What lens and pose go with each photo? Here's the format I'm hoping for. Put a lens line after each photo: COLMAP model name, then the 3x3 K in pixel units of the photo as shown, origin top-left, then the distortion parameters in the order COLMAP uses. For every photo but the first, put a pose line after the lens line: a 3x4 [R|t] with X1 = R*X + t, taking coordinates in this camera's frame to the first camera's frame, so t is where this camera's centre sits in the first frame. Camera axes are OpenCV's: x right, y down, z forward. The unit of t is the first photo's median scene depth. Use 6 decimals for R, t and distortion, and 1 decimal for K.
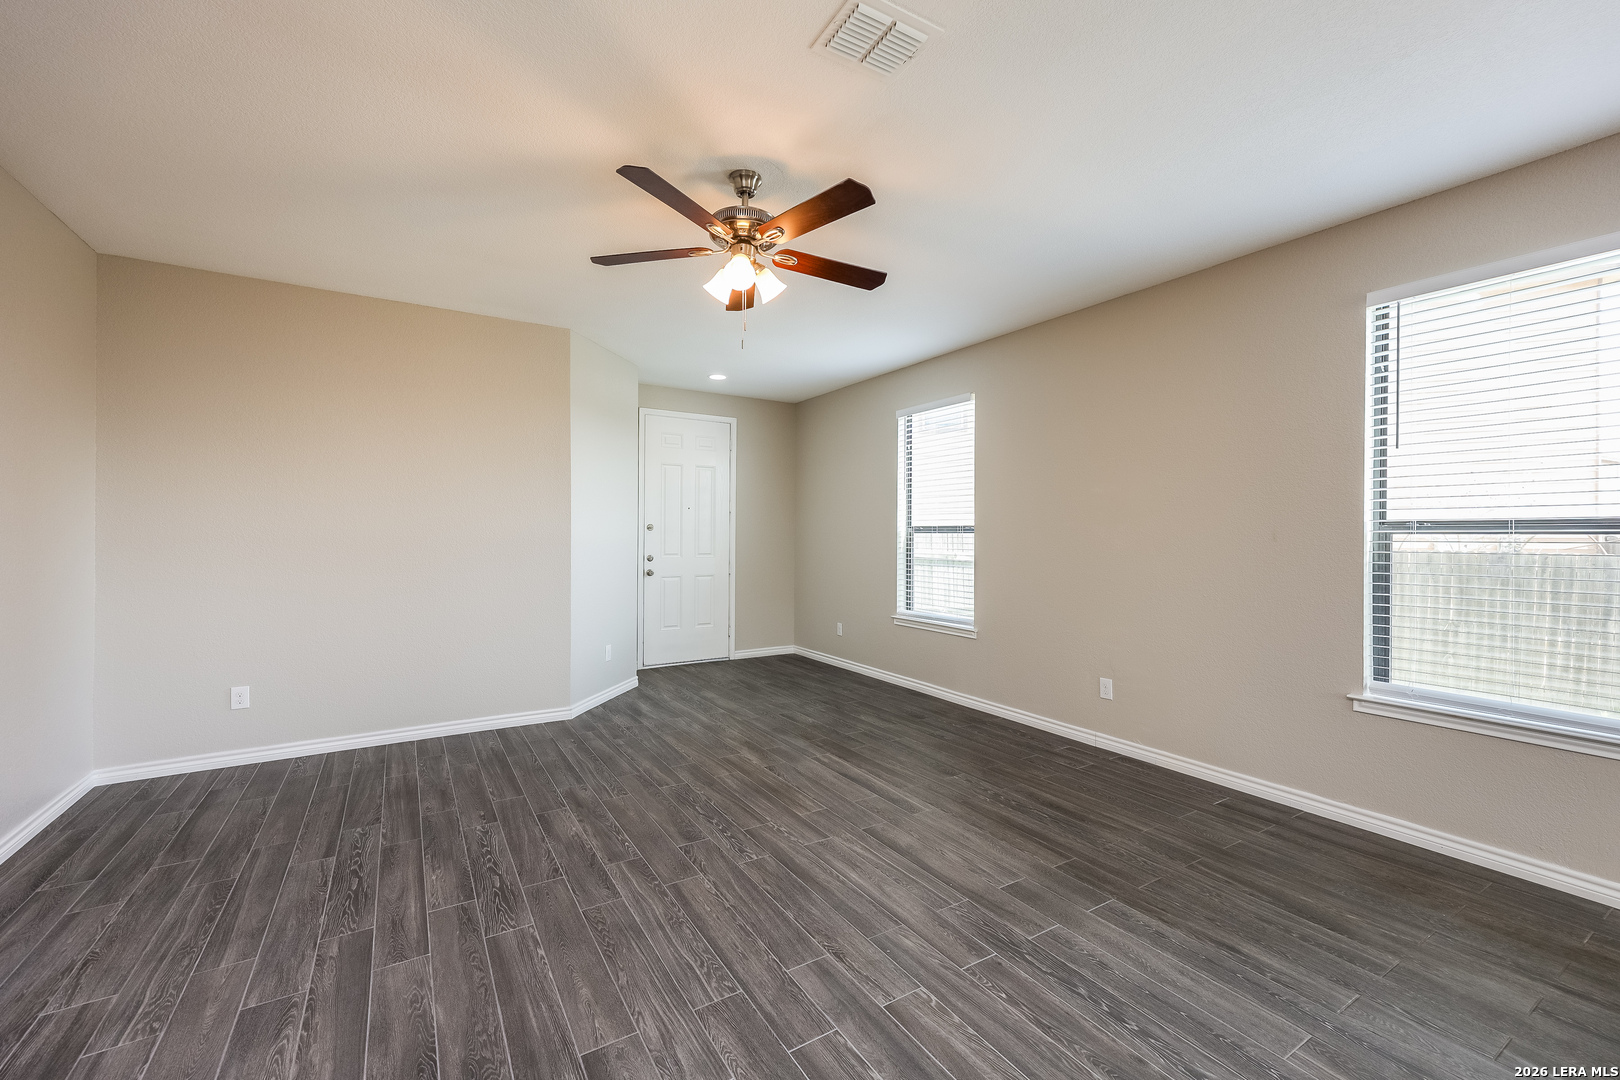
lens RADIAL K [[663.9, 0, 806.8], [0, 663.9, 535.6], [0, 0, 1]] dist [0.002742, 0.000255]
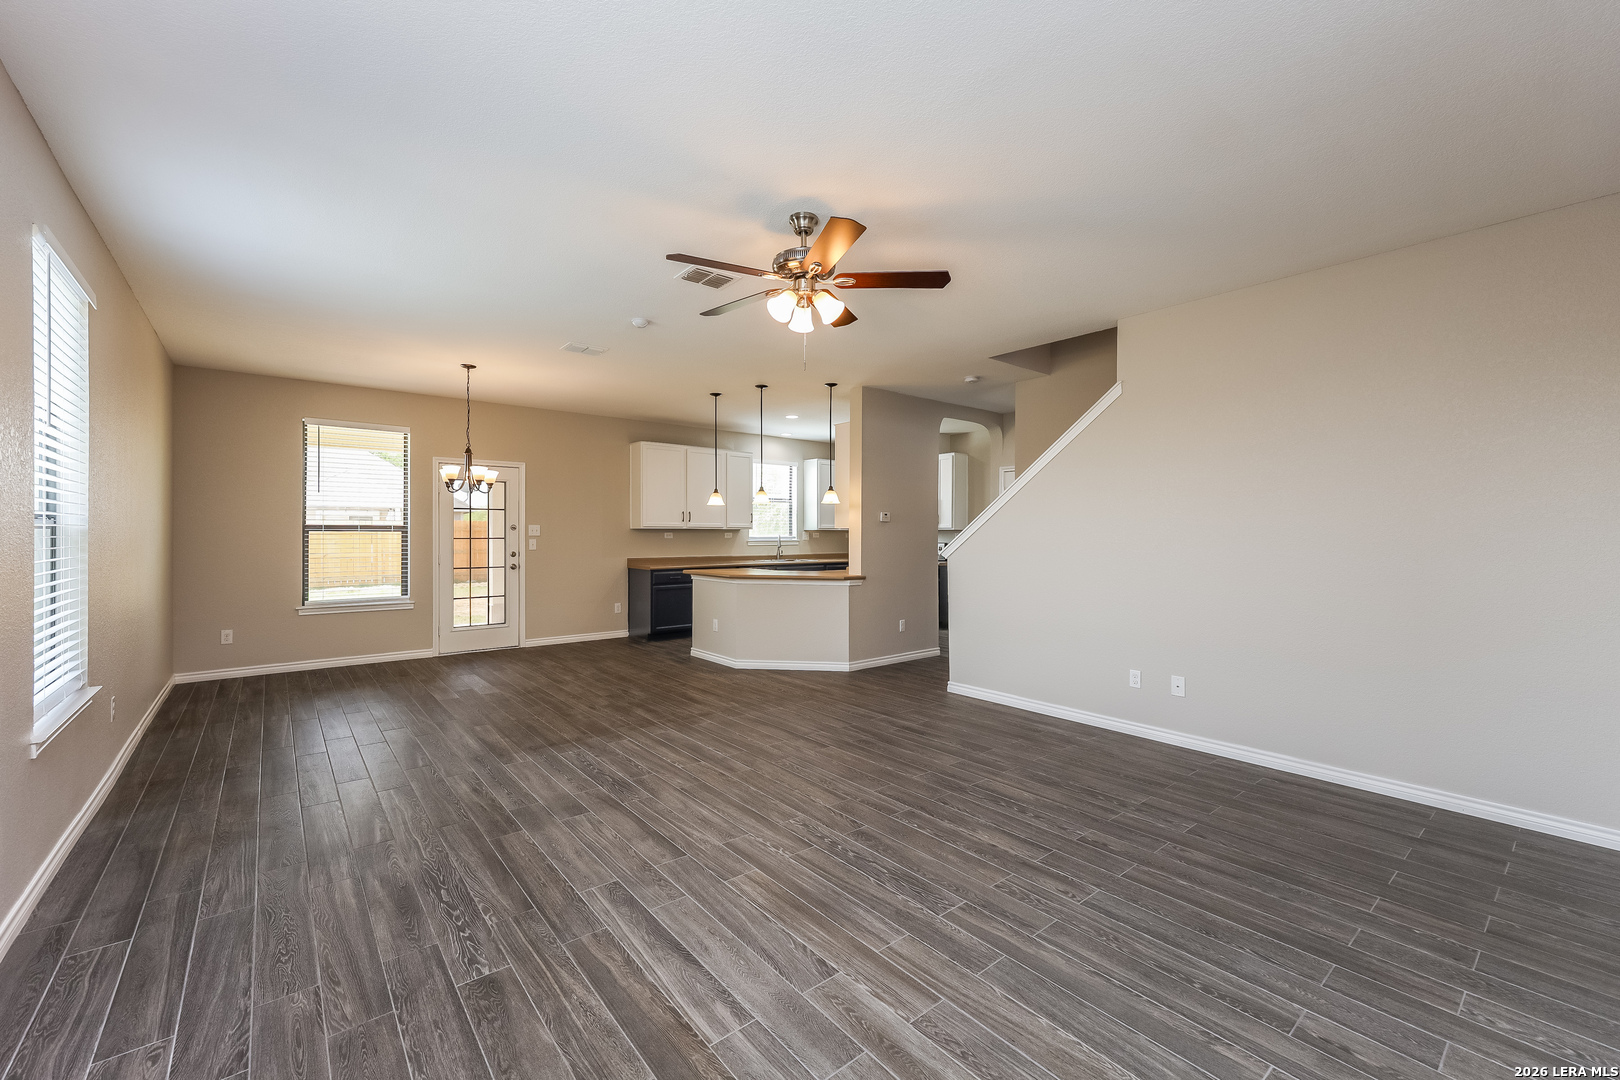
lens RADIAL K [[663.9, 0, 814.3], [0, 663.9, 537.6], [0, 0, 1]] dist [0.002742, 0.000255]
pose [[-0.990009, -0.005664, -0.140890, 0.040731], [-0.006267, 0.999973, 0.003840, -0.001764], [0.140865, 0.004684, -0.990018, 1.937602]]
